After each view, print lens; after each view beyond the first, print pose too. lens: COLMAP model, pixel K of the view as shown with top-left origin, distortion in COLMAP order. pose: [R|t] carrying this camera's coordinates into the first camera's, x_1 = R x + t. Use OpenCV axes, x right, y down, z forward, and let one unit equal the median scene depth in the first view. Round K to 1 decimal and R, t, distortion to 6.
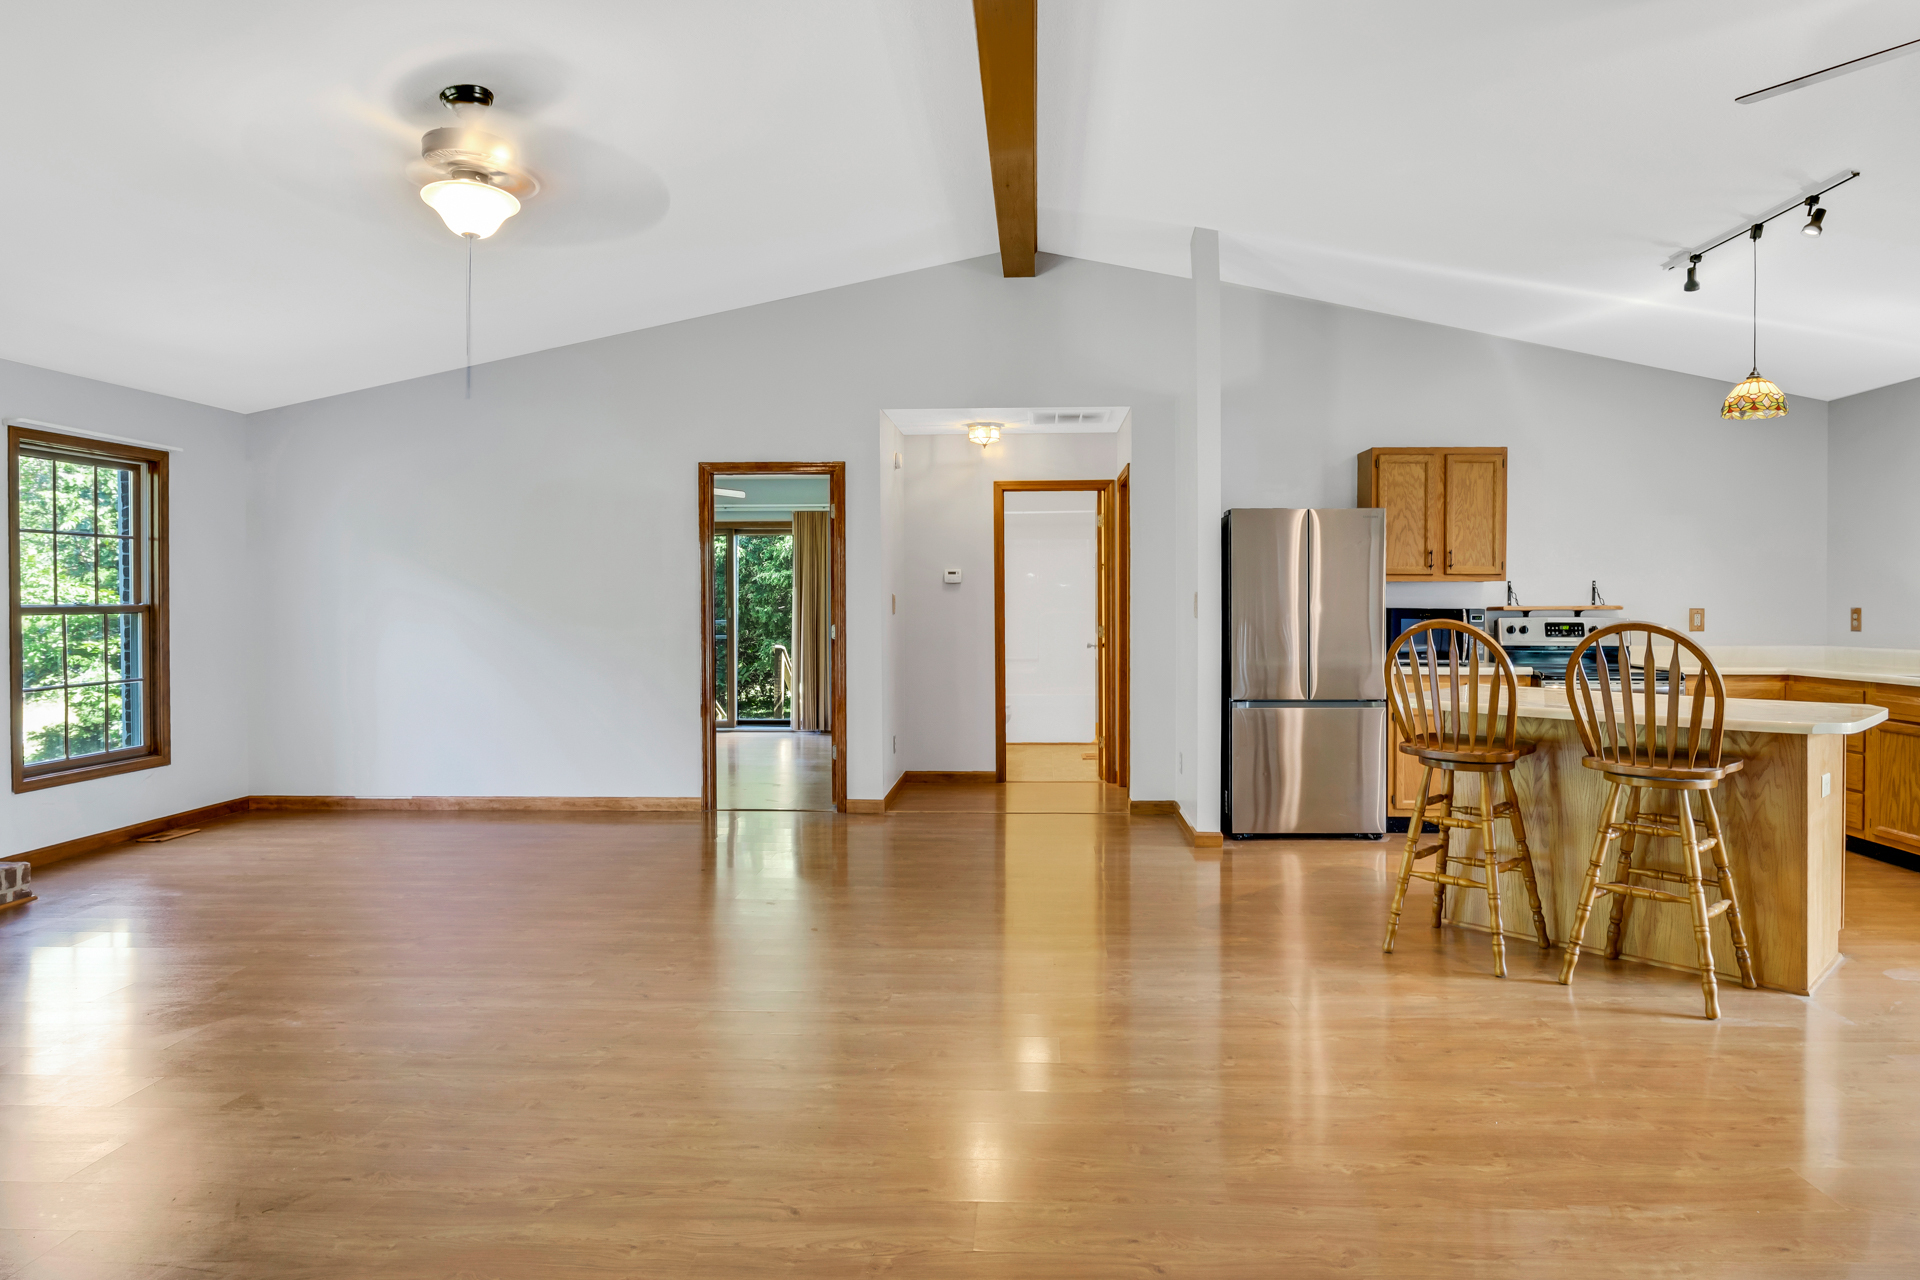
lens RADIAL K [[1142.2, 0, 990.4], [0, 1142.2, 610.4], [0, 0, 1]] dist [-0.016463, 0.003928]
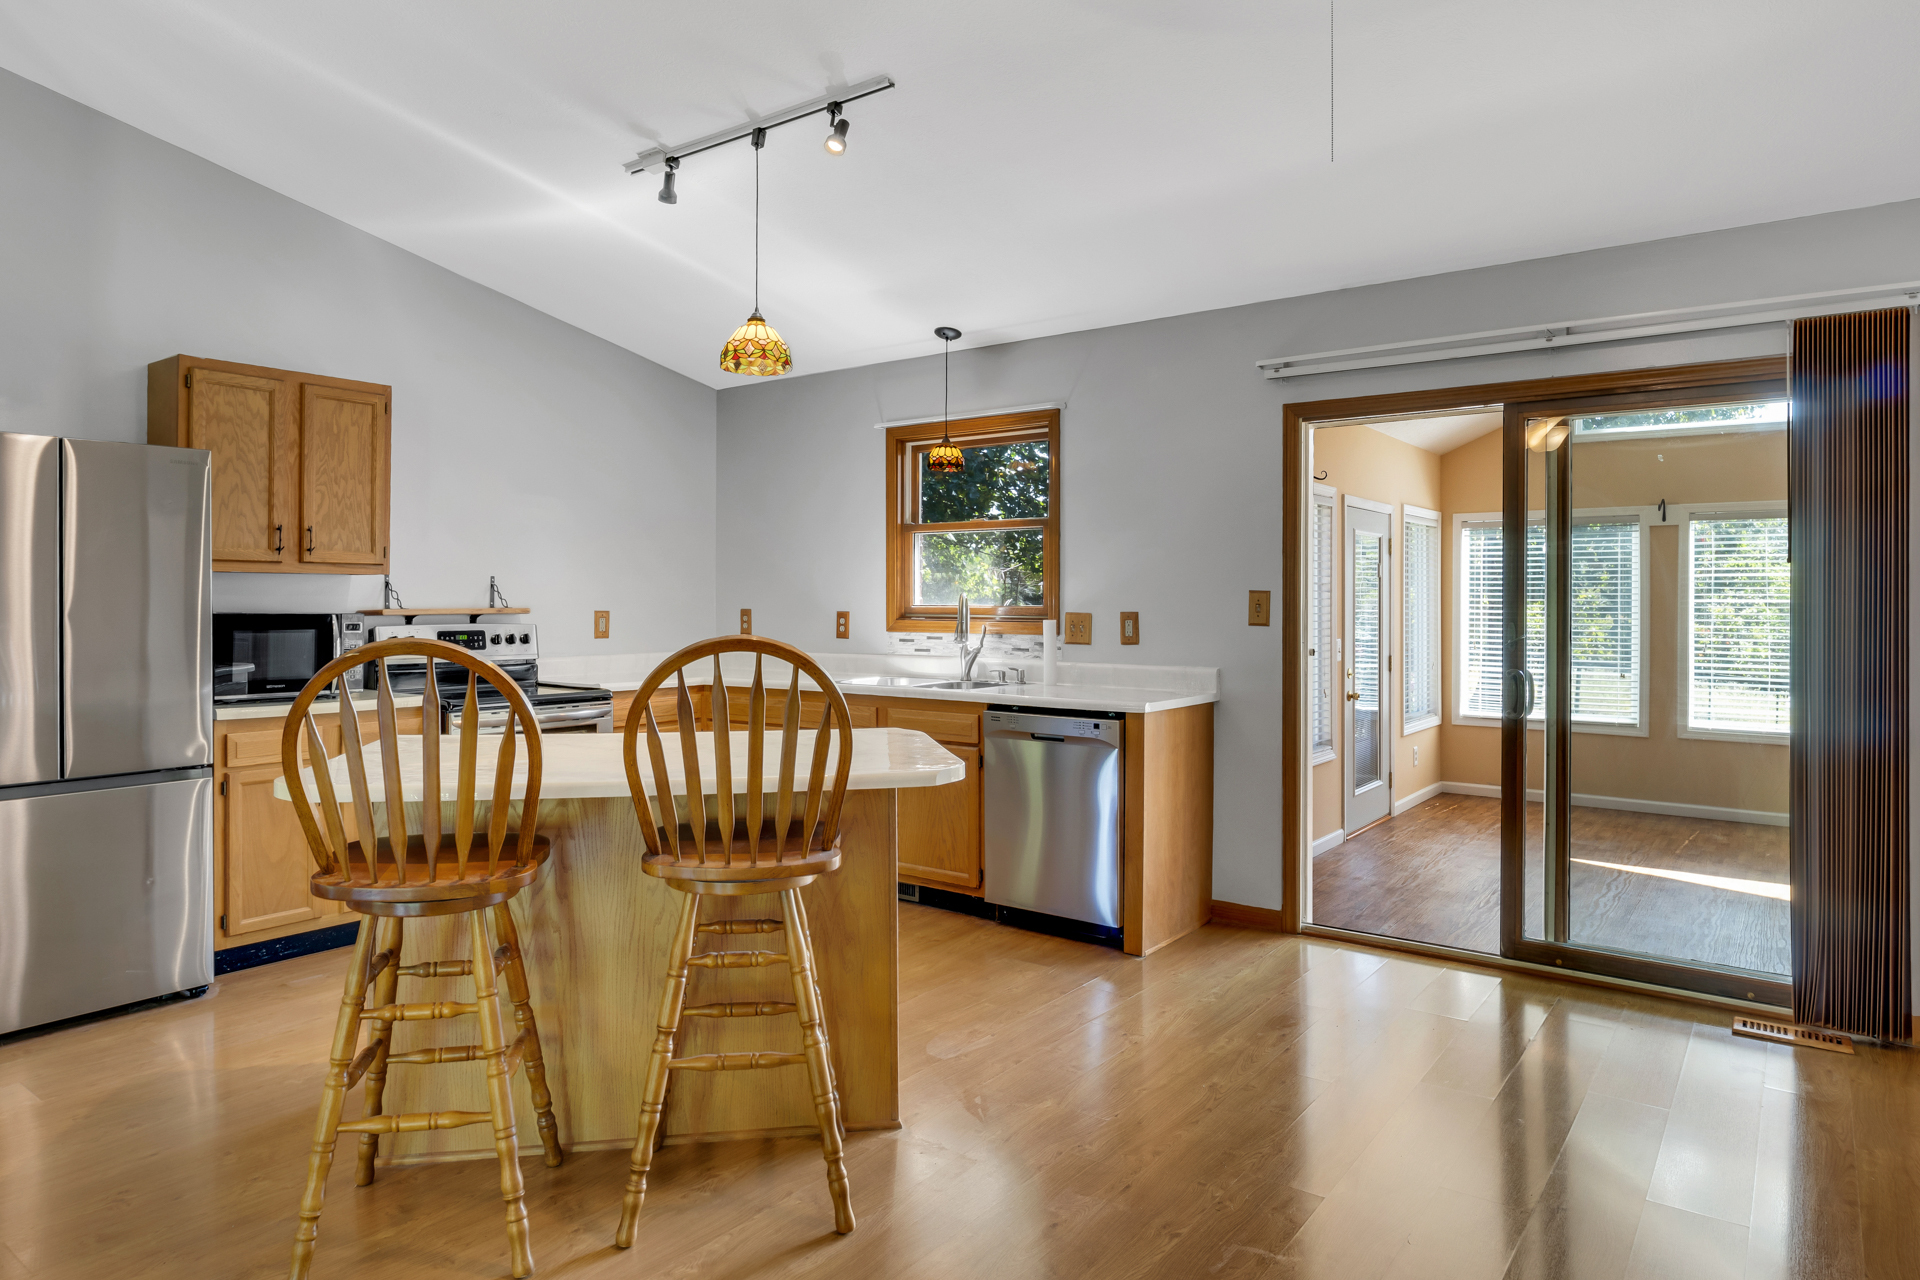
lens RADIAL K [[1142.2, 0, 950.4], [0, 1142.2, 610.4], [0, 0, 1]] dist [-0.016463, 0.003928]
pose [[0.570204, -0.004133, 0.821493, 0.074500], [0.004523, 0.999988, 0.001892, -0.003196], [-0.821491, 0.002637, 0.570216, 0.336955]]
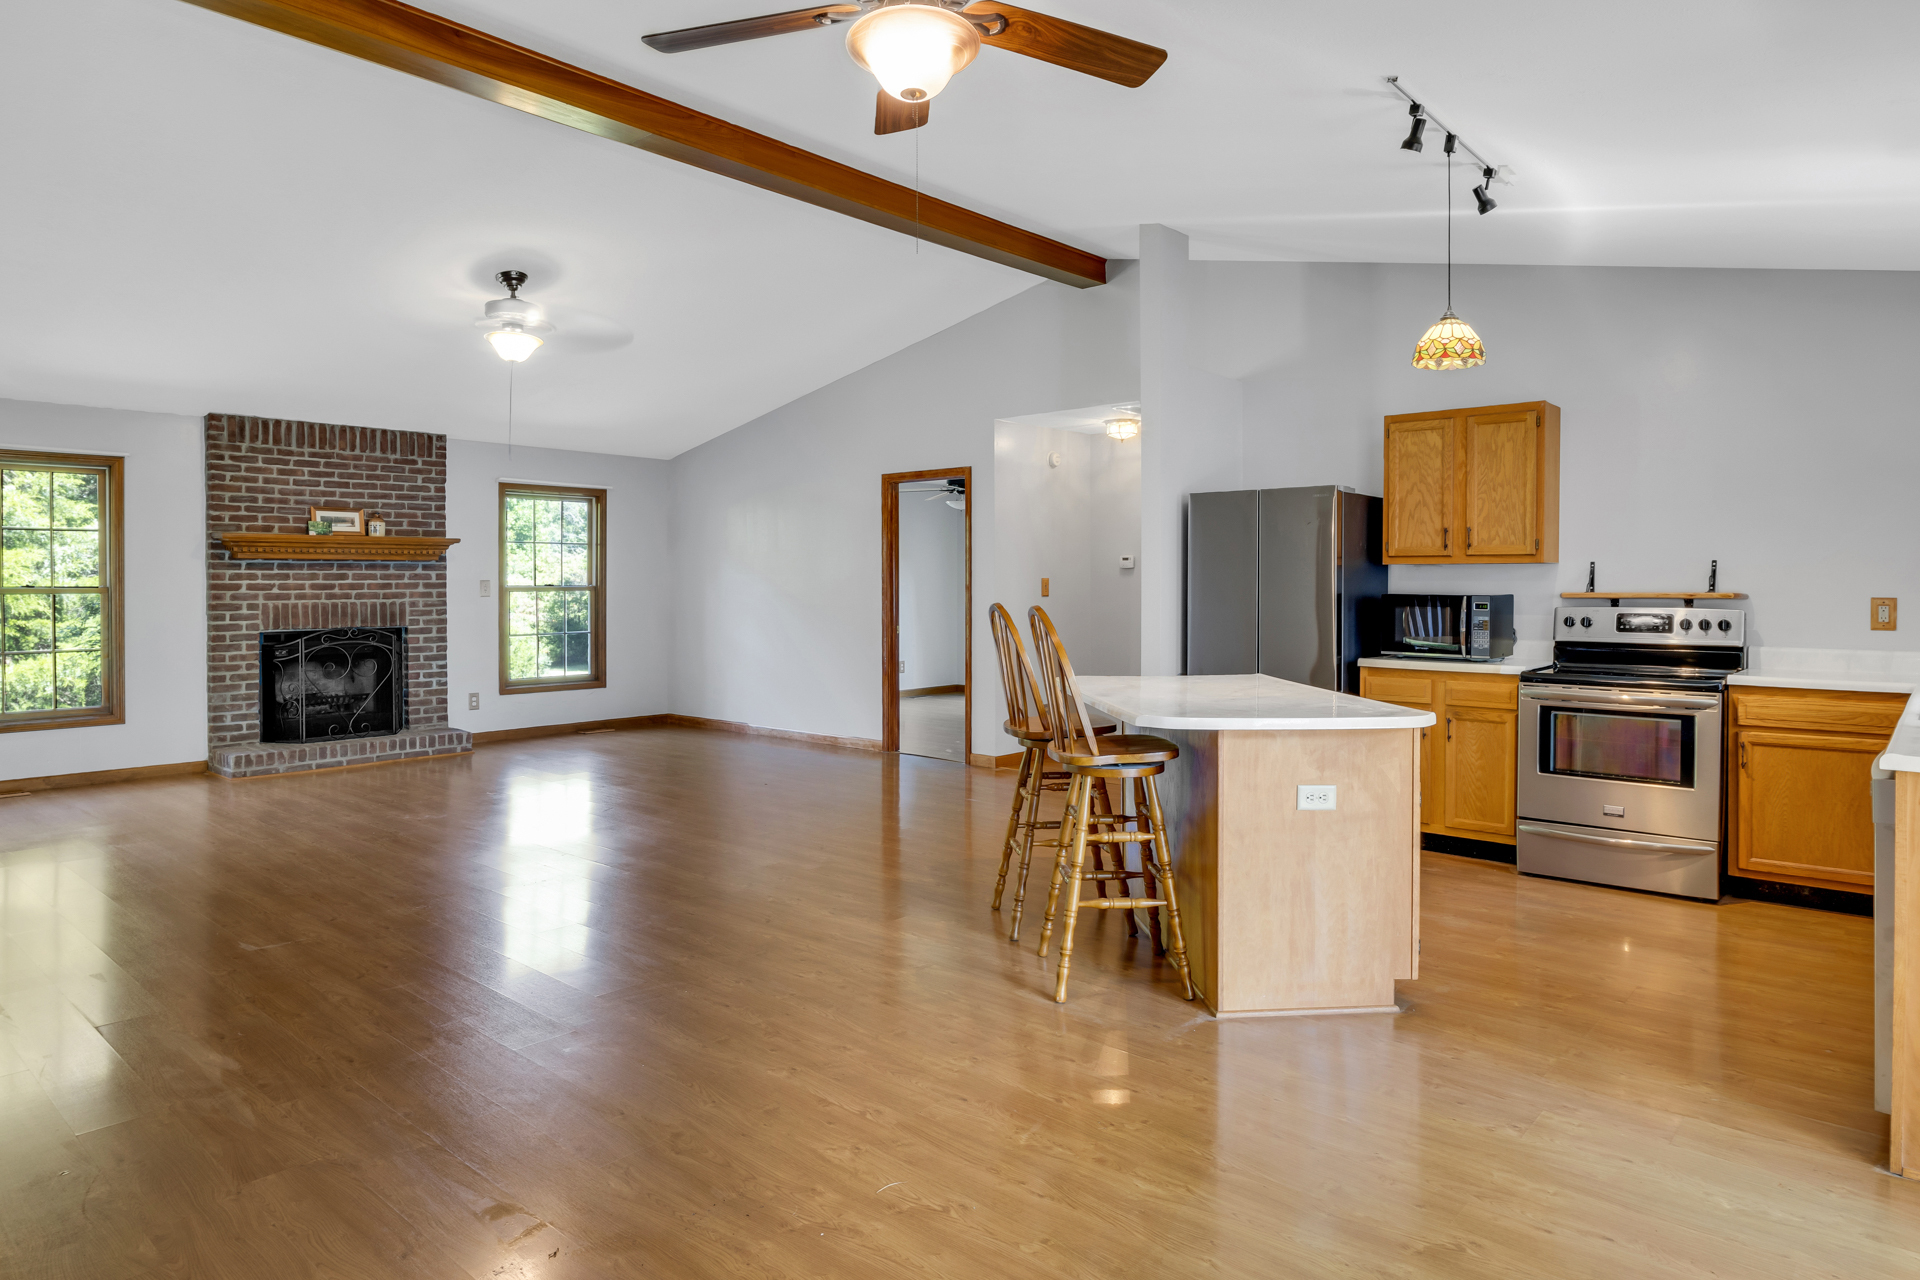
lens RADIAL K [[1142.2, 0, 932.7], [0, 1142.2, 601.3], [0, 0, 1]] dist [-0.016463, 0.003928]
pose [[0.764893, 0.011454, -0.644056, 0.715189], [-0.006833, 0.999930, 0.009668, -0.002915], [0.644121, -0.002994, 0.764918, 0.089381]]
